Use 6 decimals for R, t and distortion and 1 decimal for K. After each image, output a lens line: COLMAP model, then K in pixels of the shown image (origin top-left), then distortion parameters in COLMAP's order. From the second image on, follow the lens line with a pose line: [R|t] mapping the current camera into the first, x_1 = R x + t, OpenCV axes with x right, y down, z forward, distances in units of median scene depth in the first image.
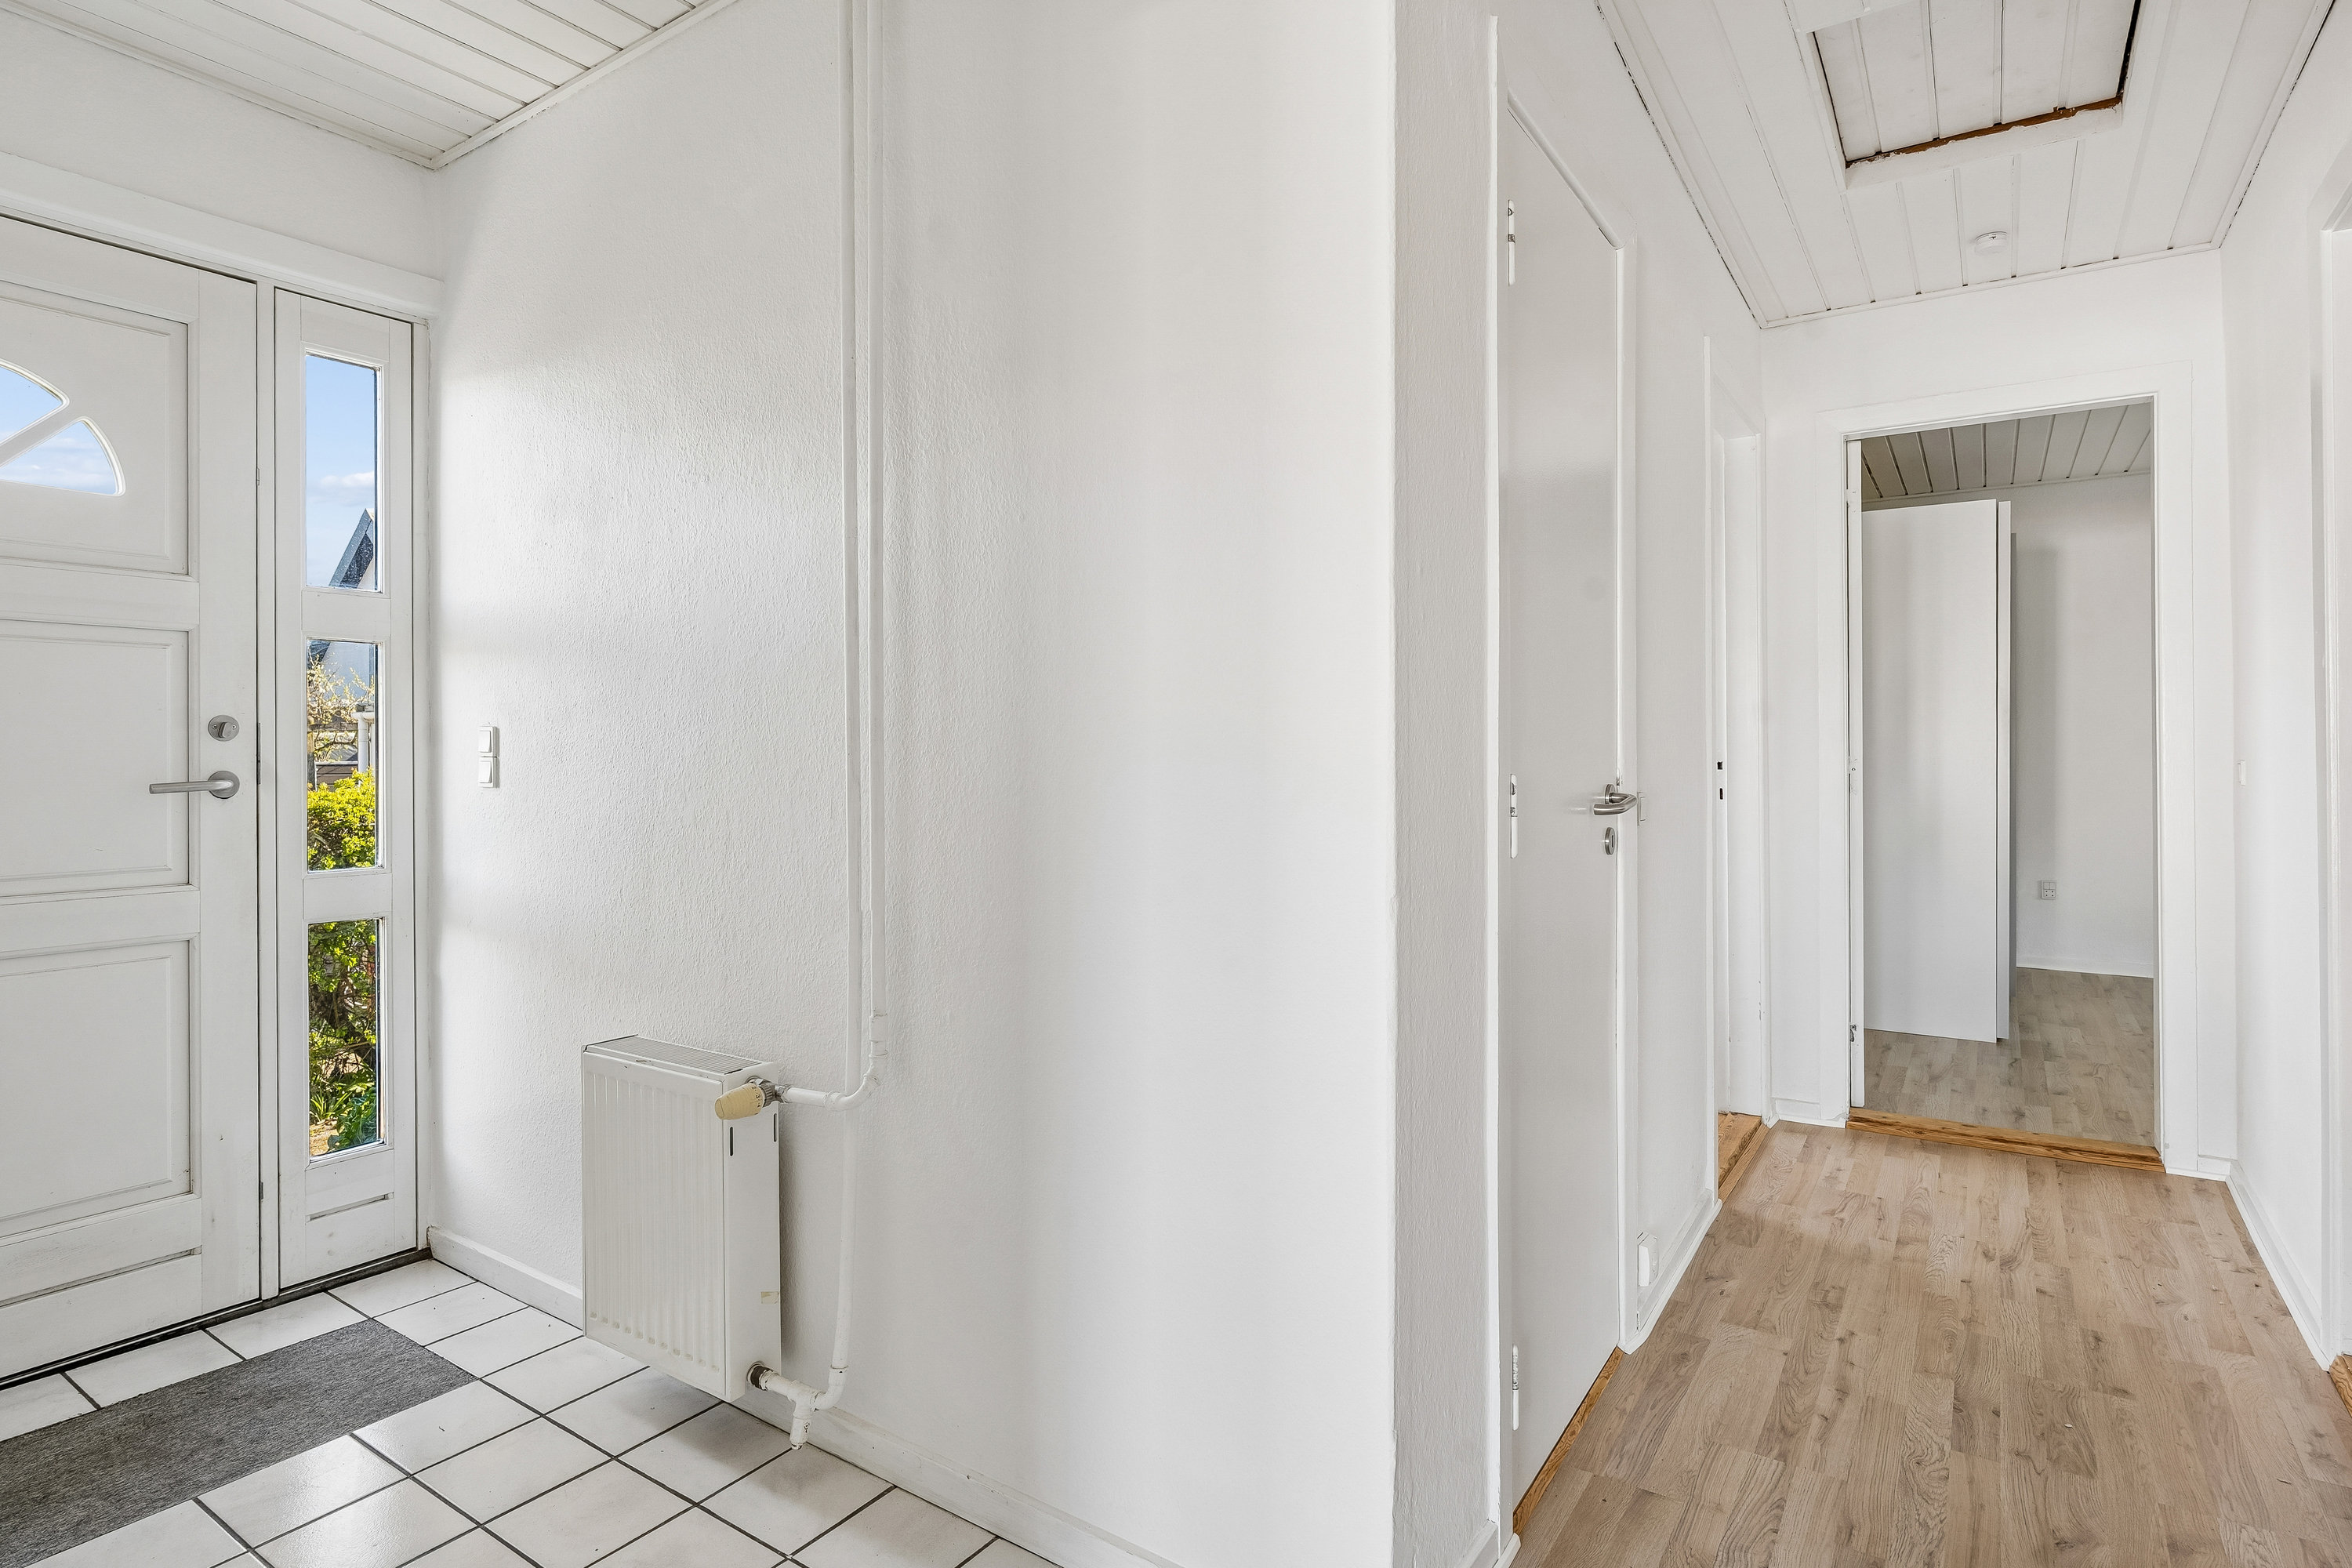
lens RADIAL K [[1212.5, 0, 1156.1], [0, 1212.5, 748.1], [0, 0, 1]] dist [-0.005339, -0.000342]
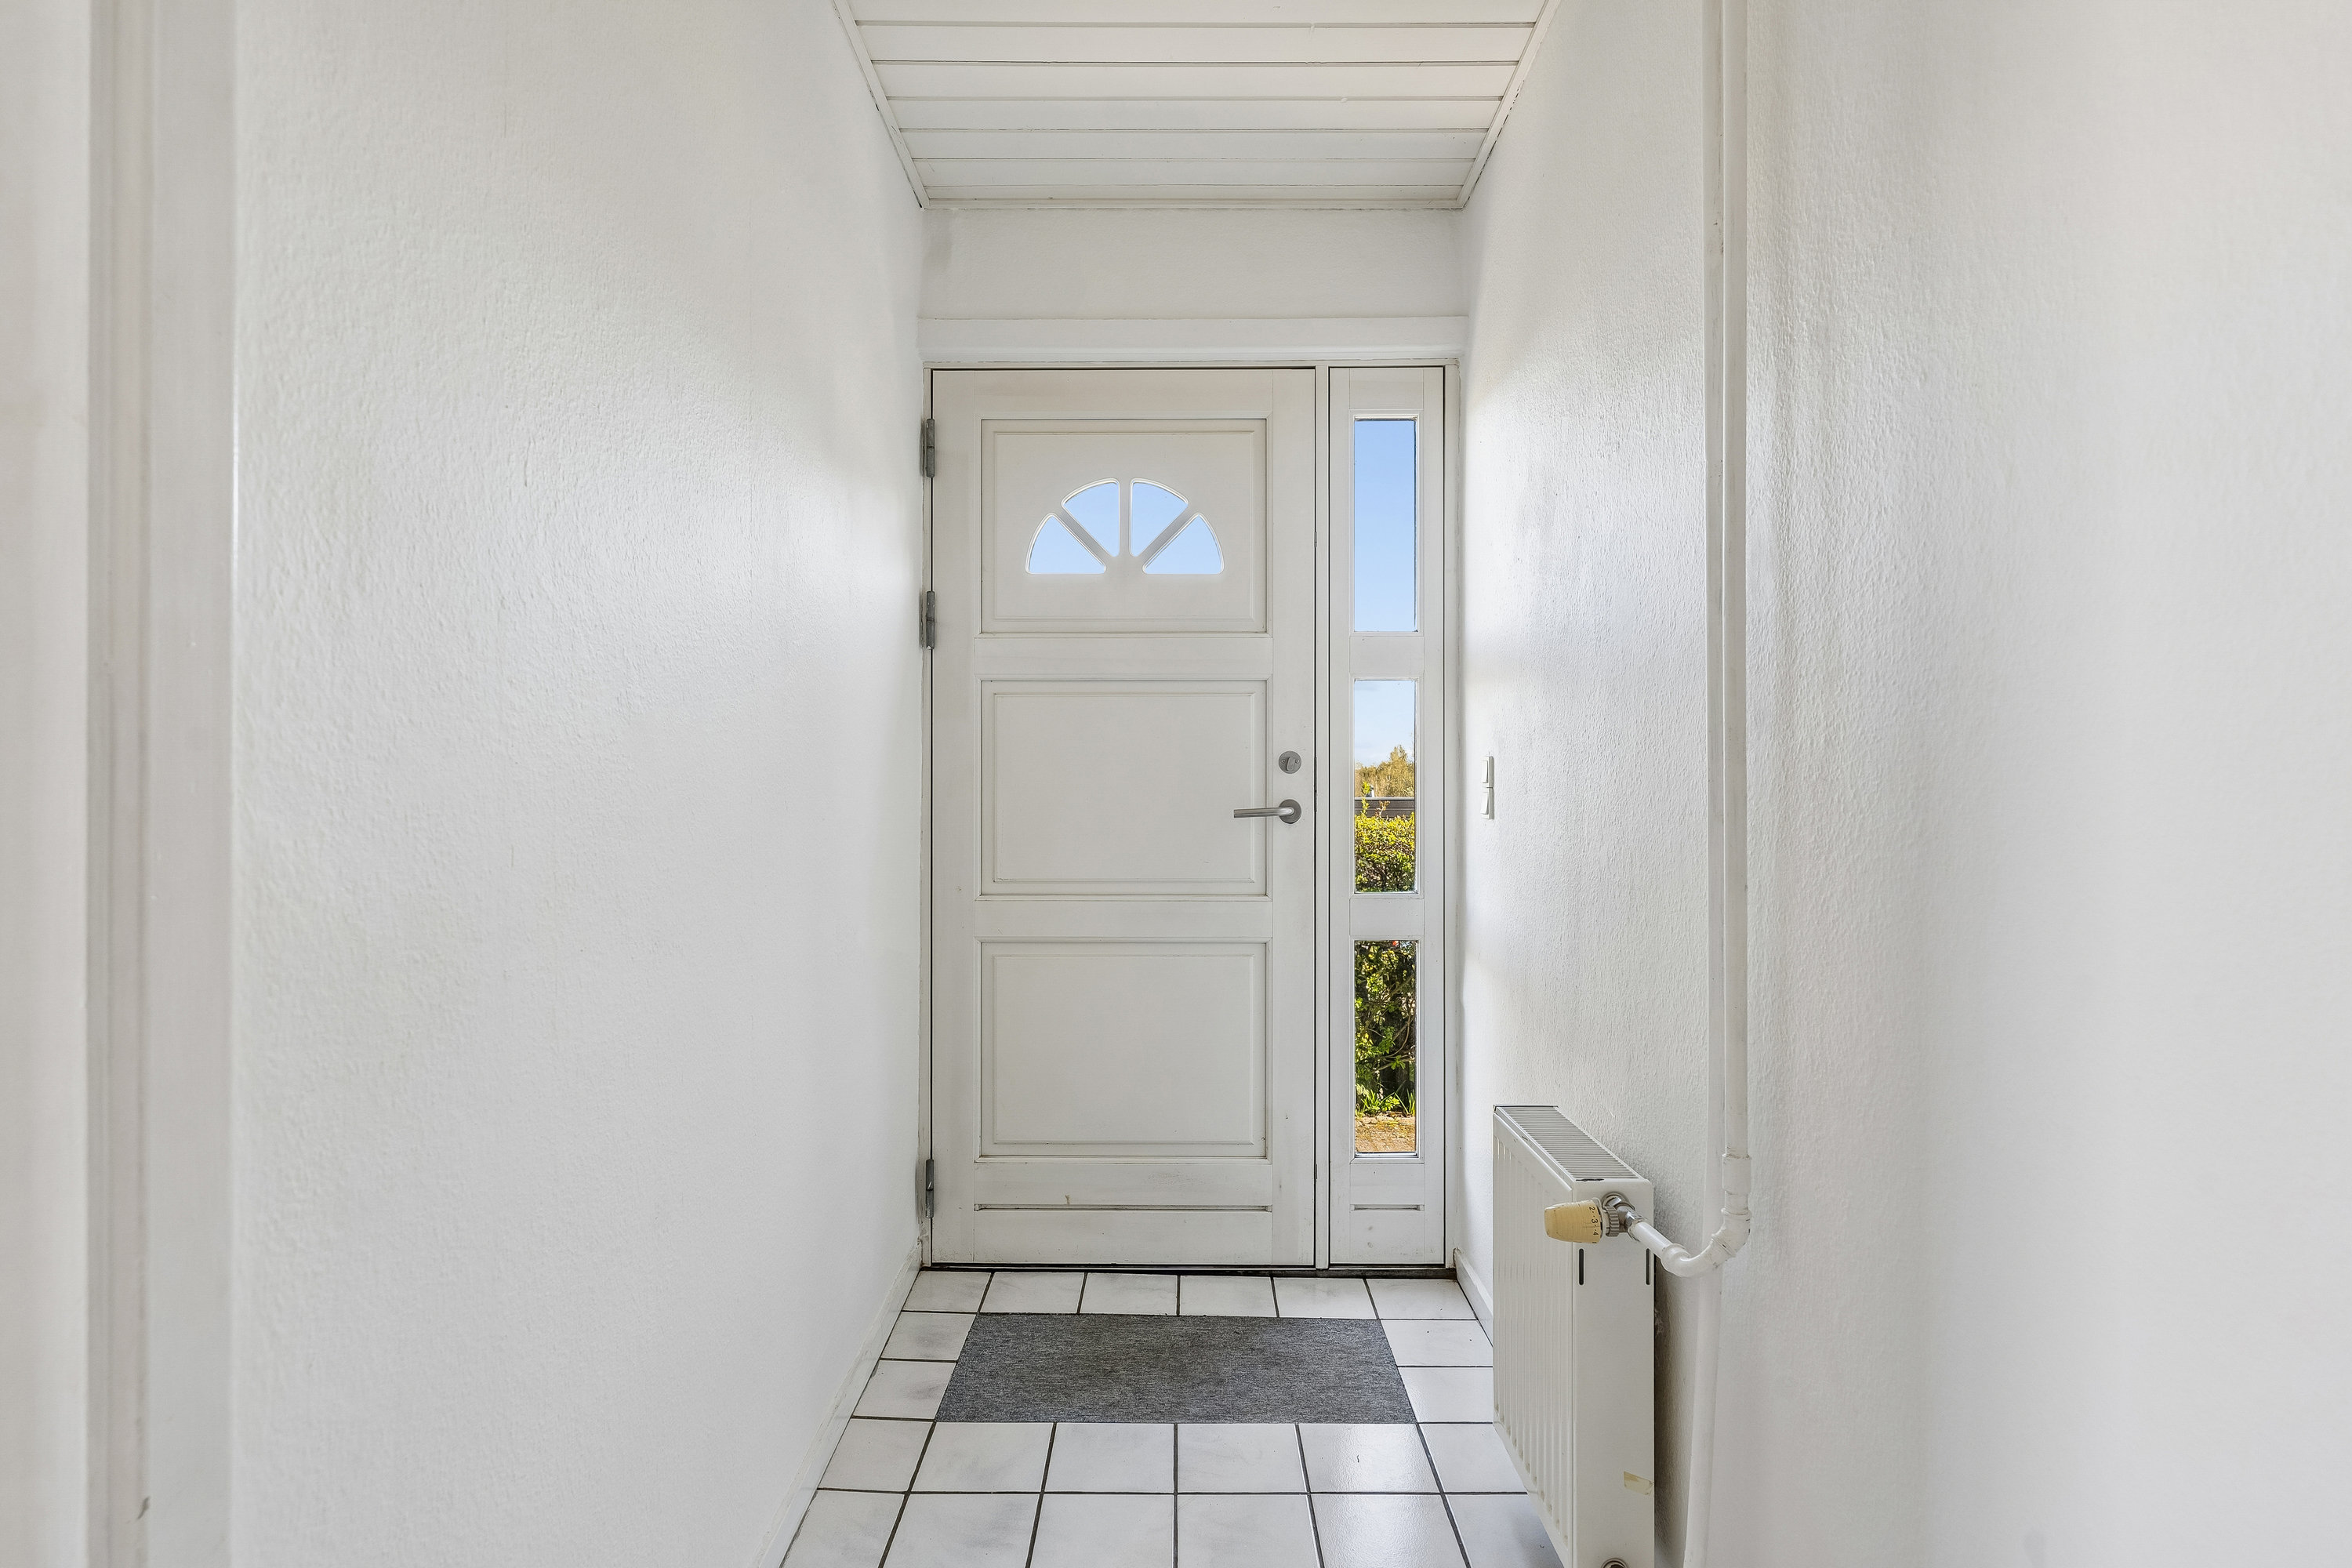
lens RADIAL K [[1212.5, 0, 1173.5], [0, 1212.5, 790.9], [0, 0, 1]] dist [-0.005339, -0.000342]
pose [[0.562667, 0.002755, -0.826679, 0.162175], [0.001187, 0.999991, 0.004140, 0.007859], [0.826683, -0.003311, 0.562658, 0.343286]]
